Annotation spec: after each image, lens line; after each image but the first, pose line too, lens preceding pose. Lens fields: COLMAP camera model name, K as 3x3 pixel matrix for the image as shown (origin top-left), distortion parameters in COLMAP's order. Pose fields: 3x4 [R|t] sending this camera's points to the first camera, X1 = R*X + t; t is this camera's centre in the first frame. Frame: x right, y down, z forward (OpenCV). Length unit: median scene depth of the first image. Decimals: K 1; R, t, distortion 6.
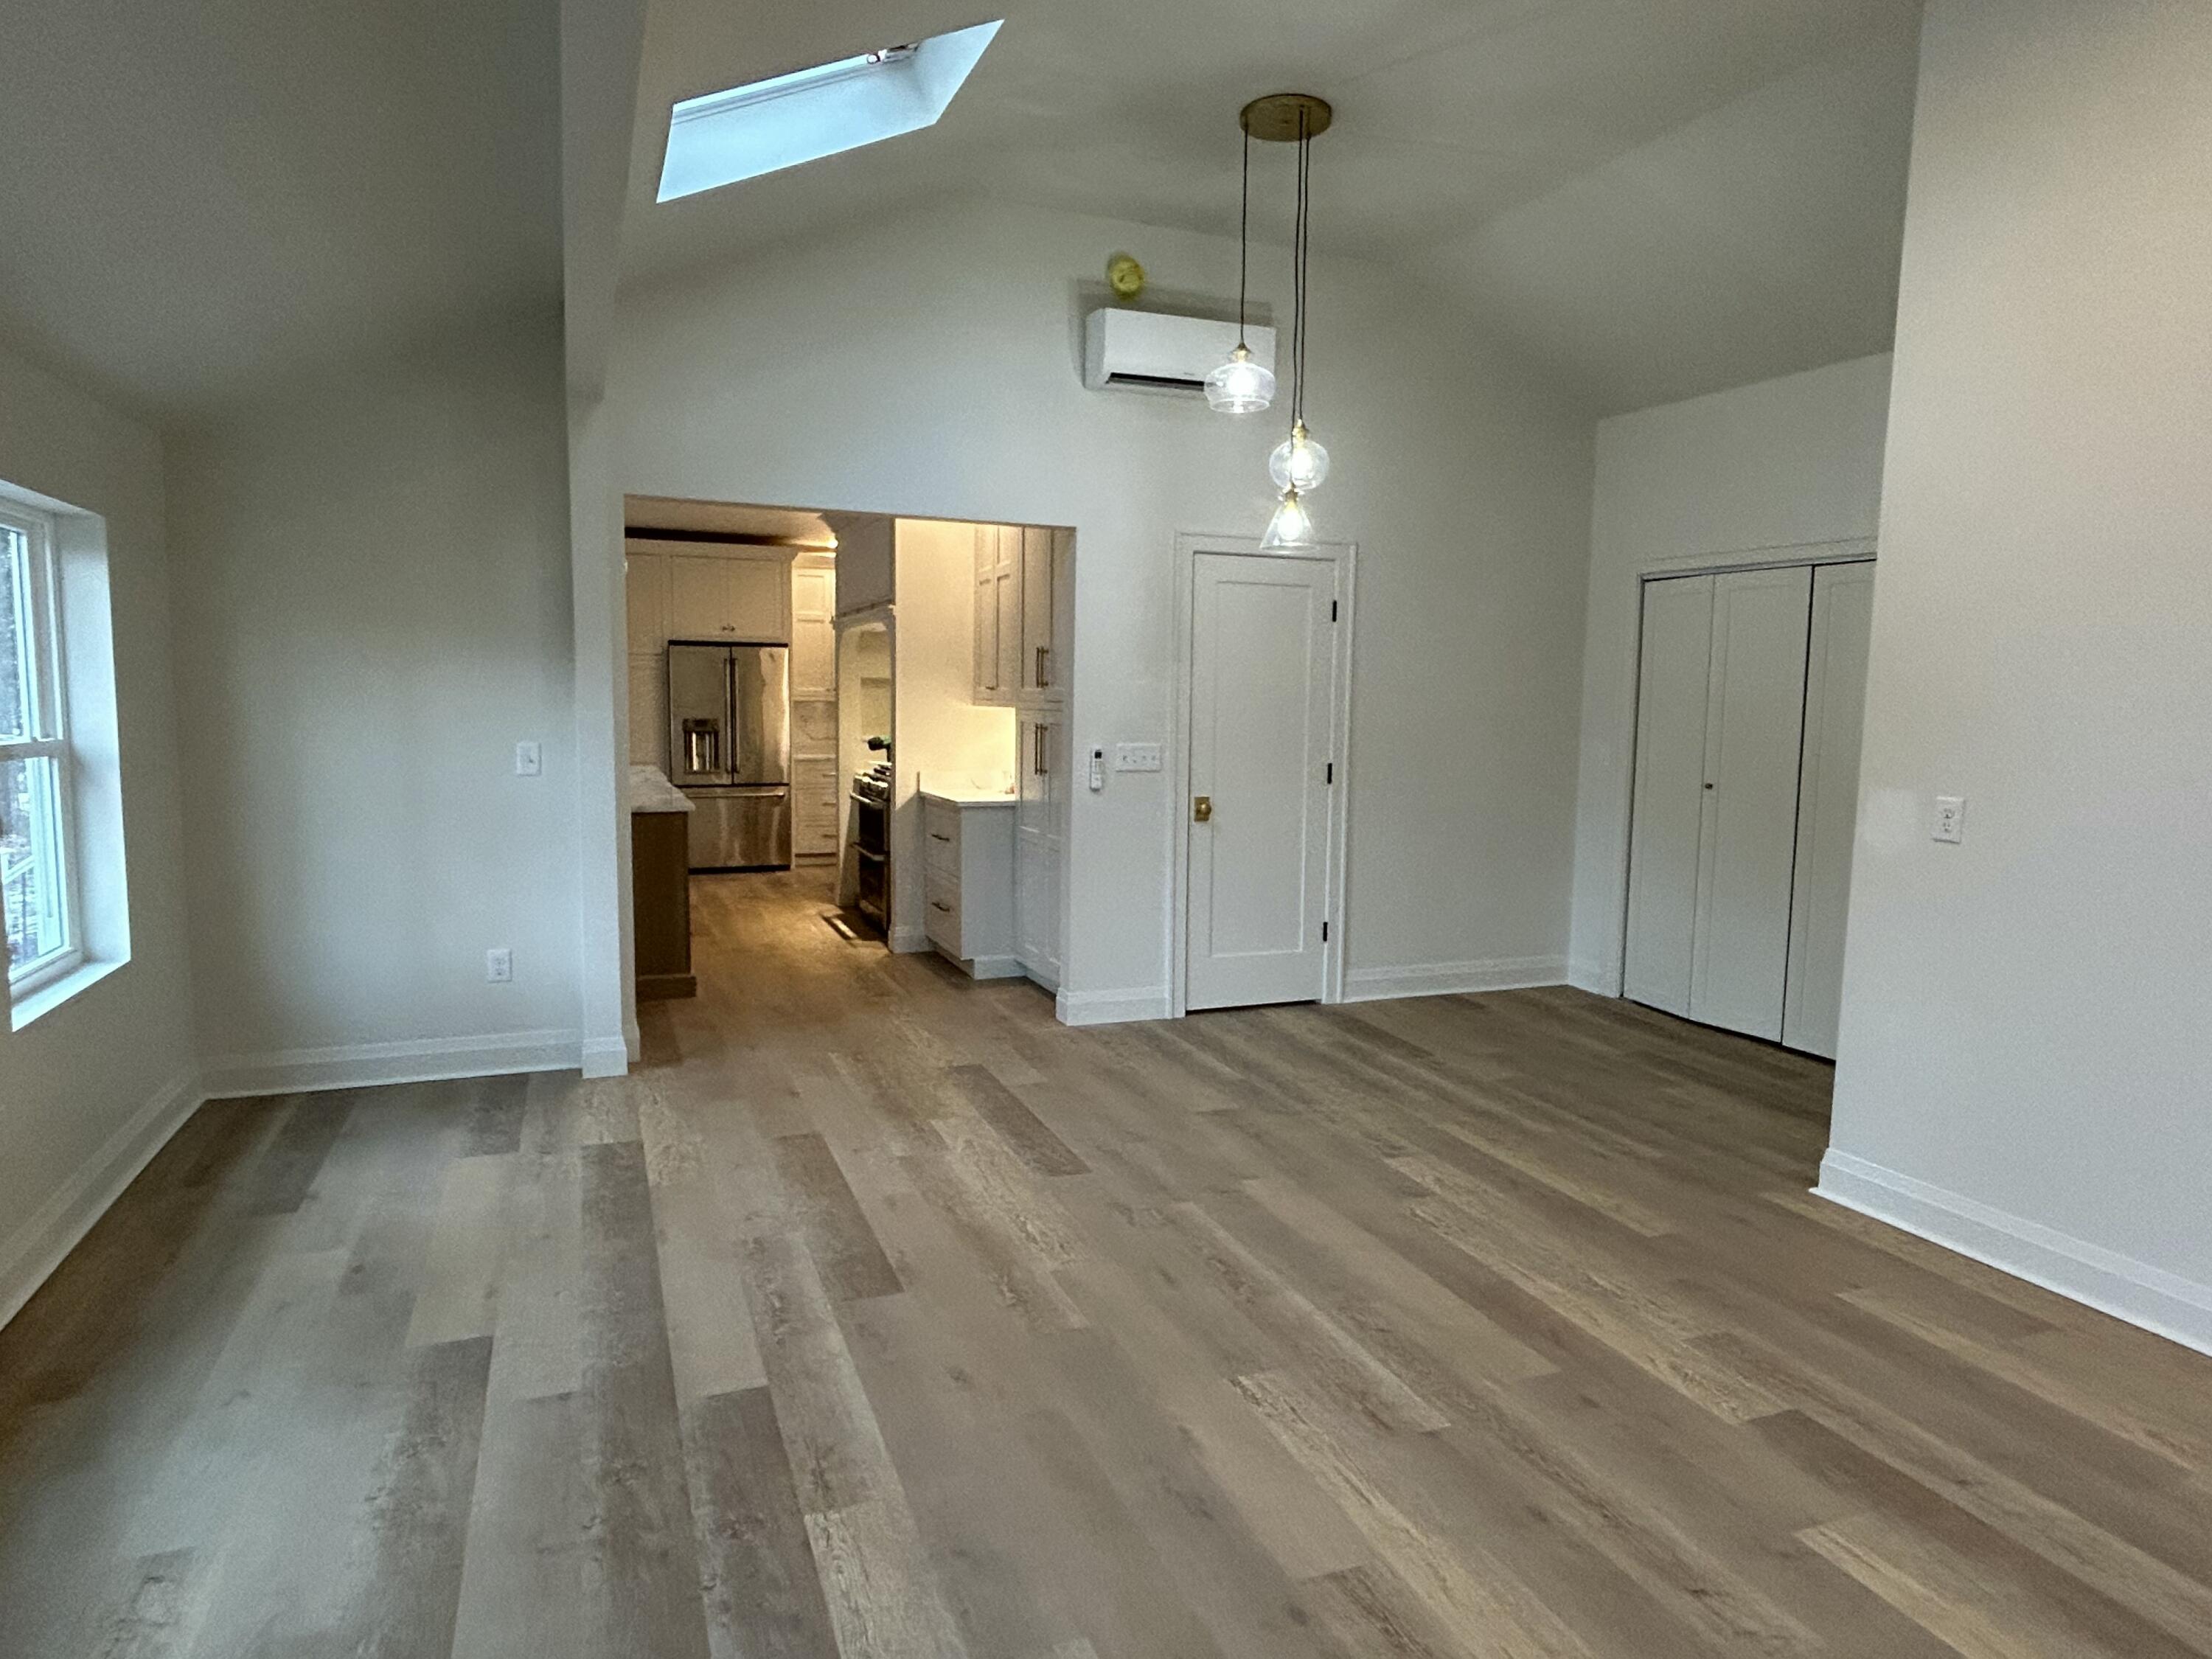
lens RADIAL K [[1303.6, 0, 1106.0], [0, 1303.6, 829.5], [0, 0, 1]] dist [-0.002758, -0.001755]
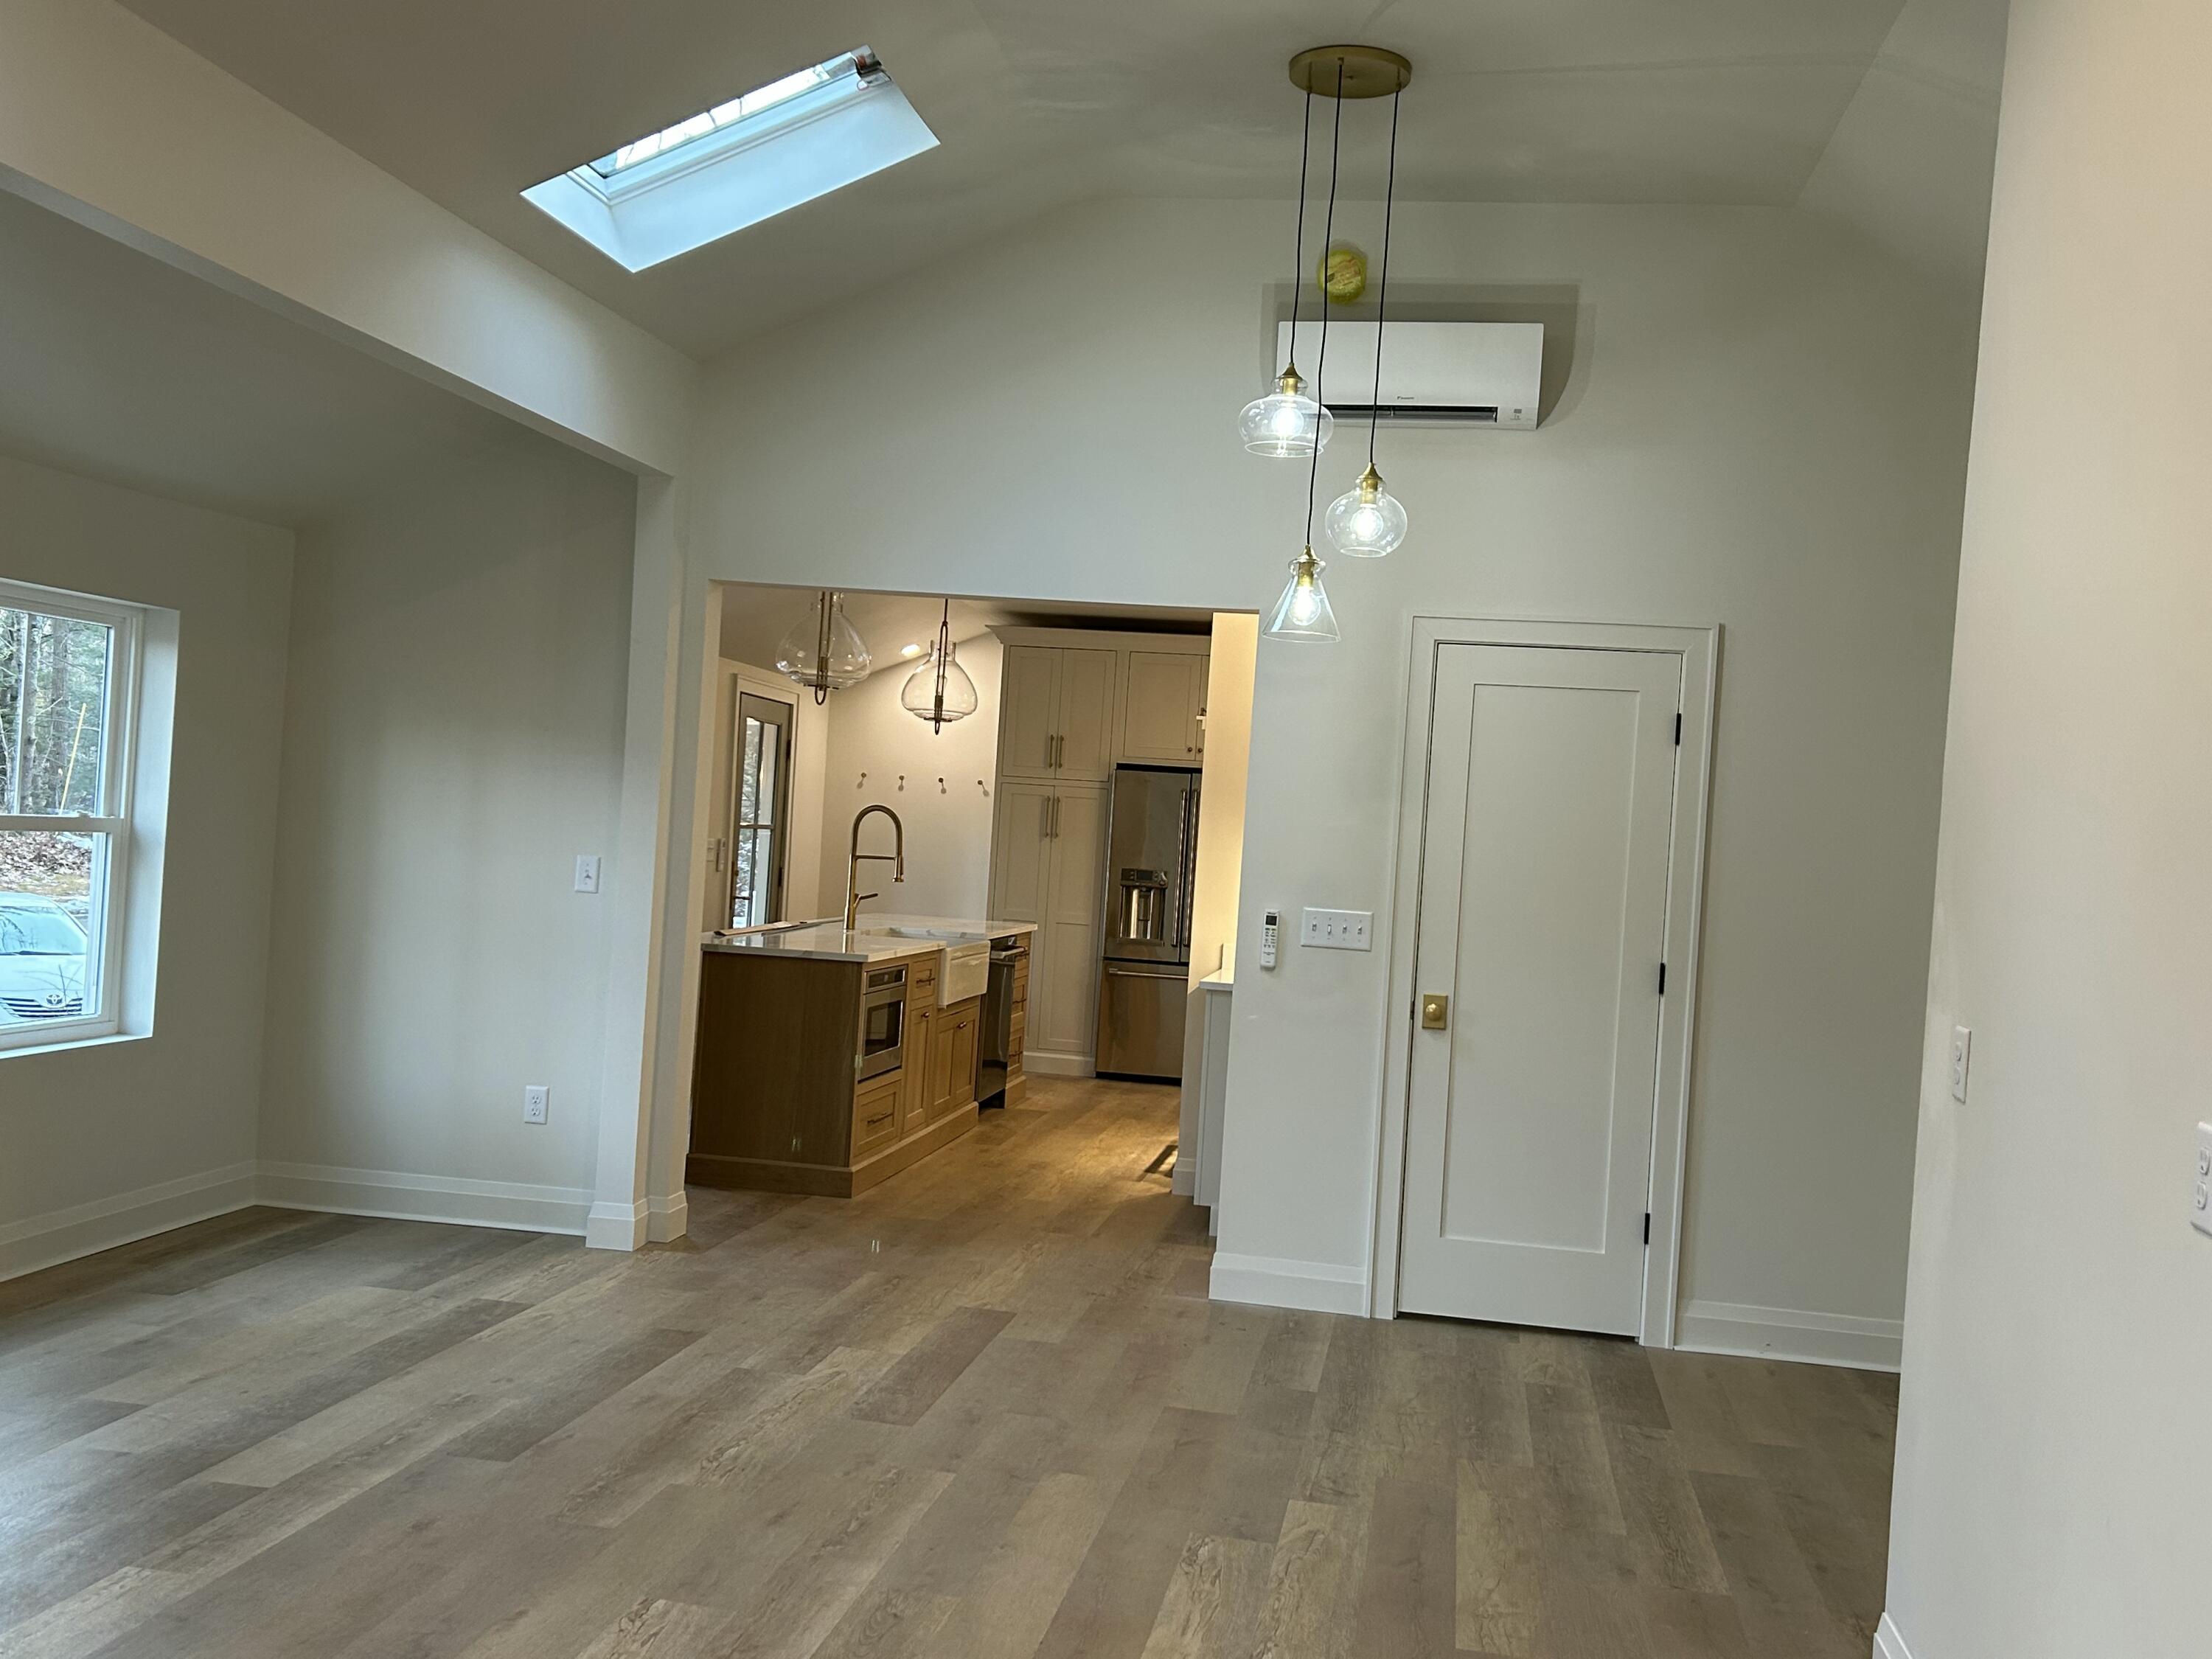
lens RADIAL K [[2117.0, 0, 1097.6], [0, 2117.0, 837.8], [0, 0, 1]] dist [0.099080, -0.175231]
pose [[0.852416, 0.042948, -0.521098, 0.720260], [-0.105382, 0.990281, -0.090767, 0.019245], [0.512135, 0.132285, 0.848657, -0.066080]]
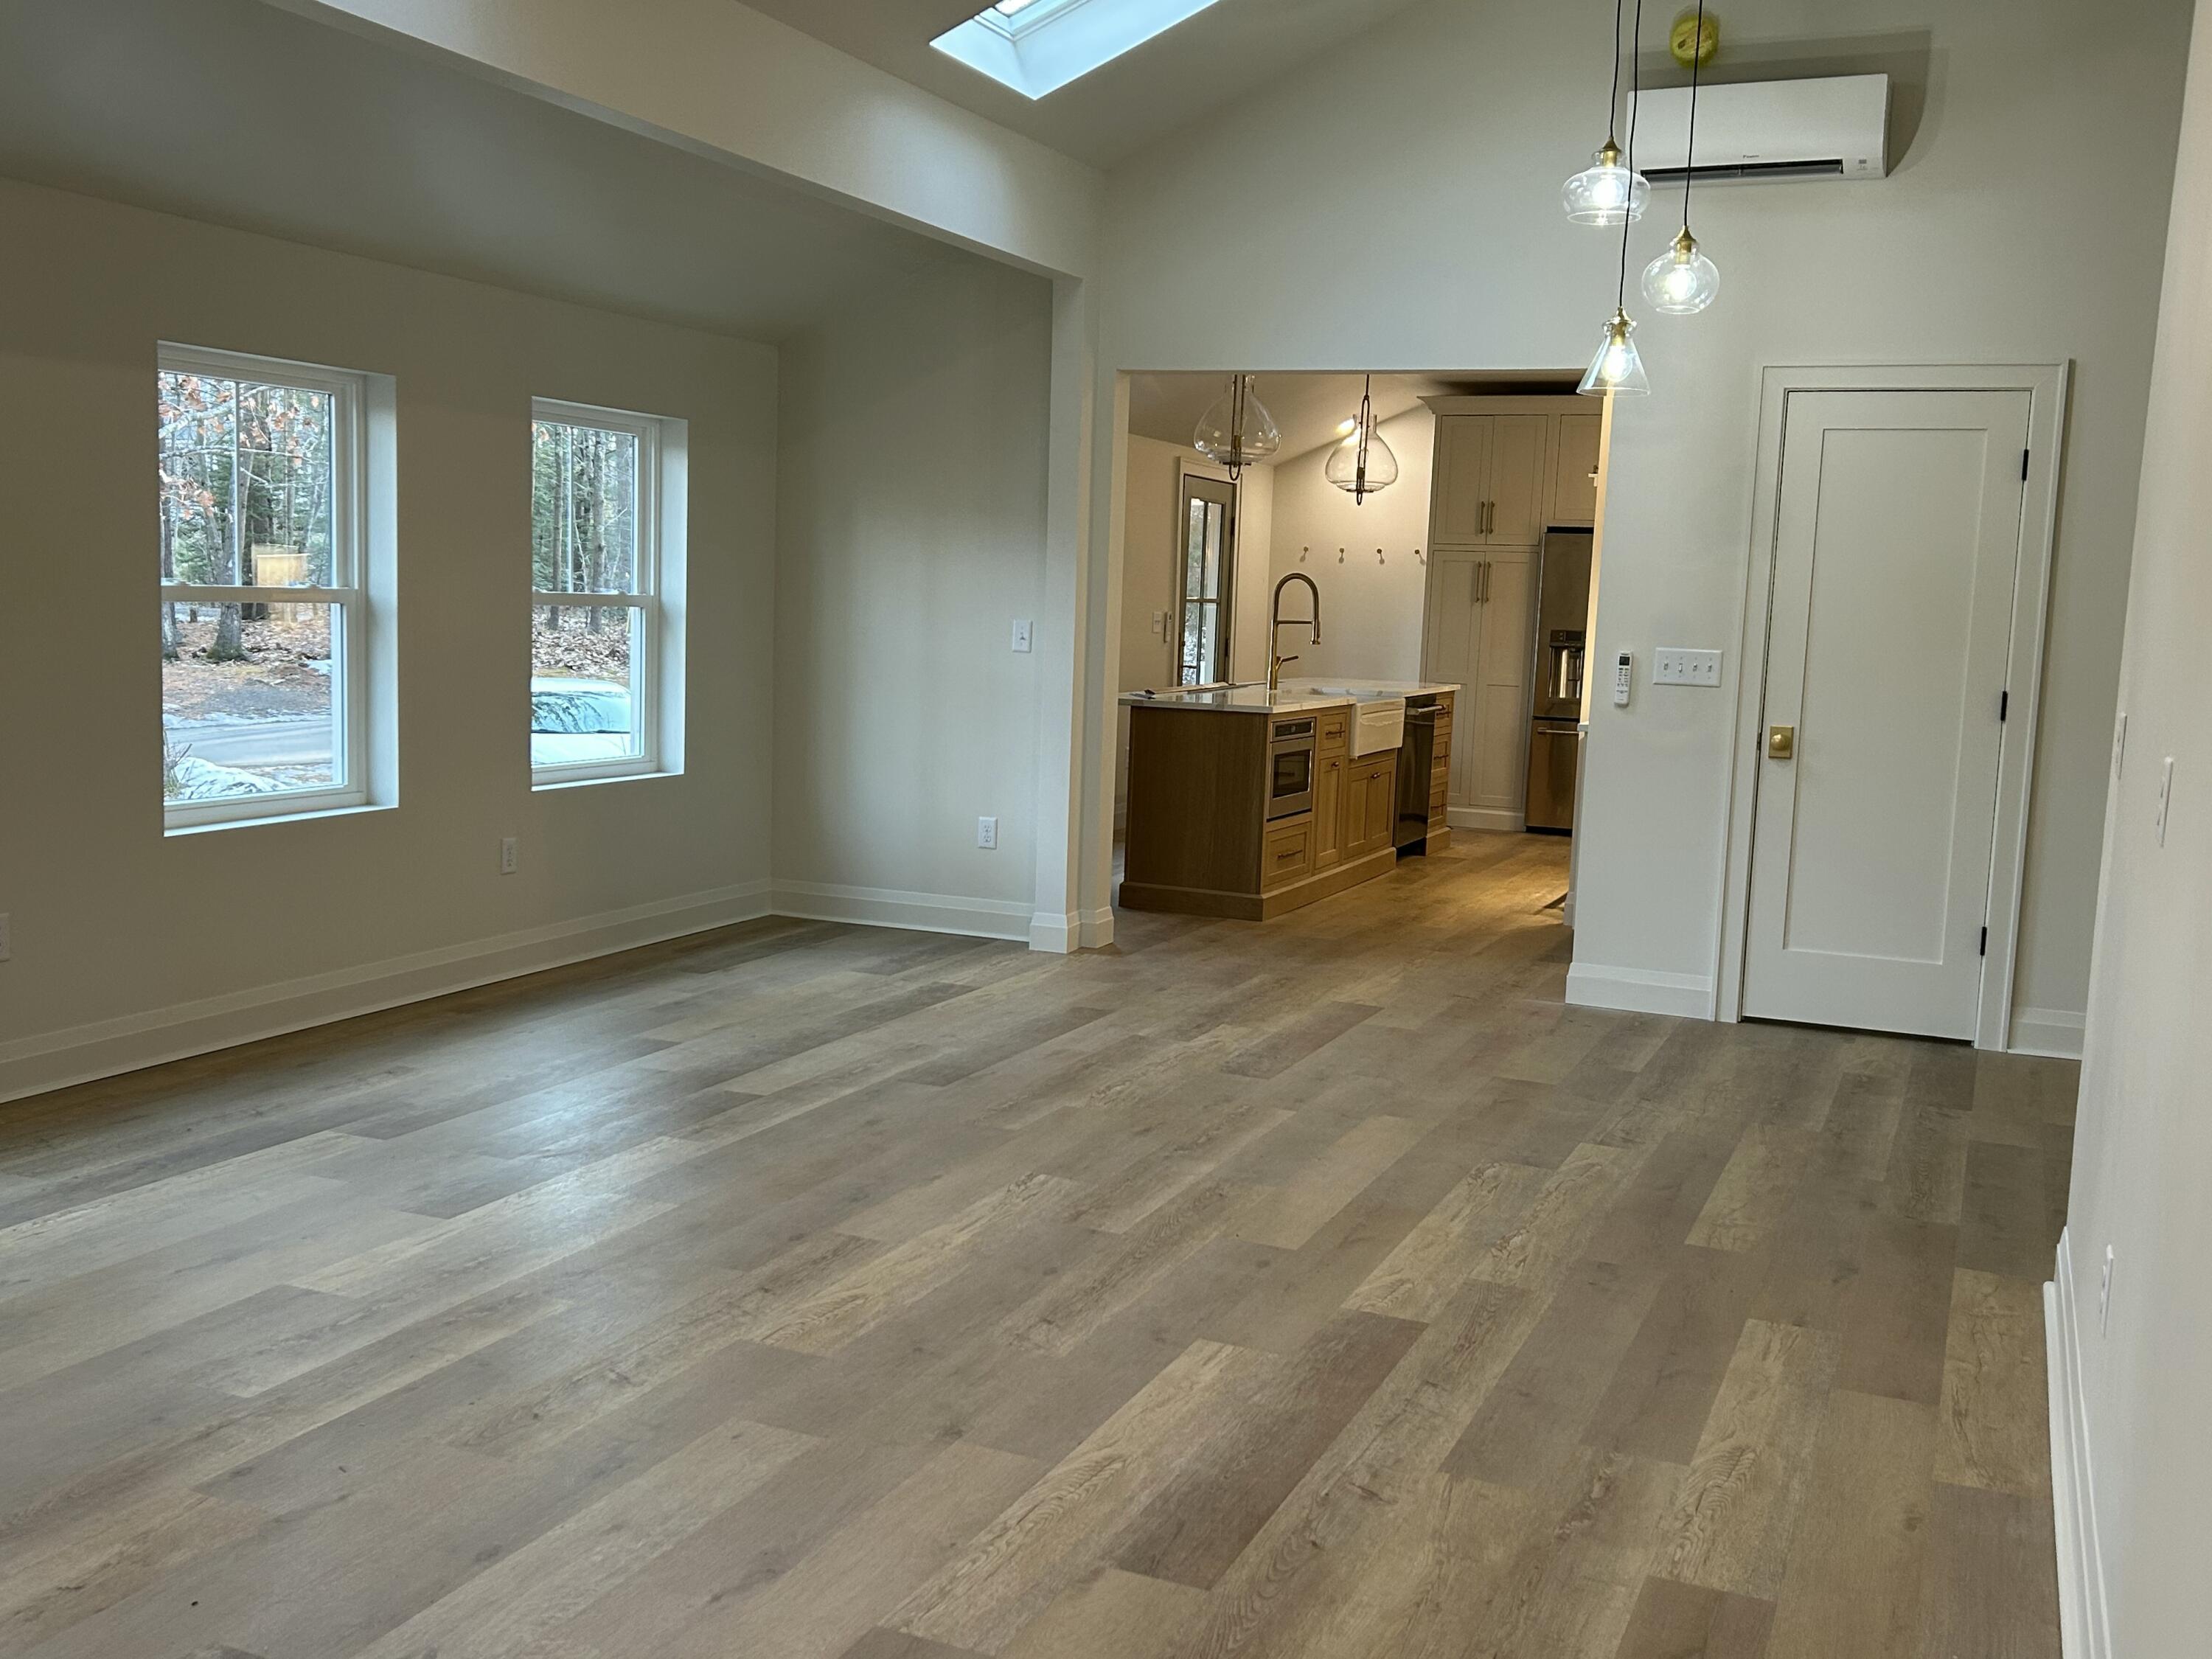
lens RADIAL K [[2117.0, 0, 1097.6], [0, 2117.0, 837.8], [0, 0, 1]] dist [0.099080, -0.175231]
pose [[0.706684, 0.094552, -0.701183, 0.936671], [-0.100022, 0.994428, 0.033288, 0.051630], [0.700423, 0.046609, 0.712204, -0.172148]]
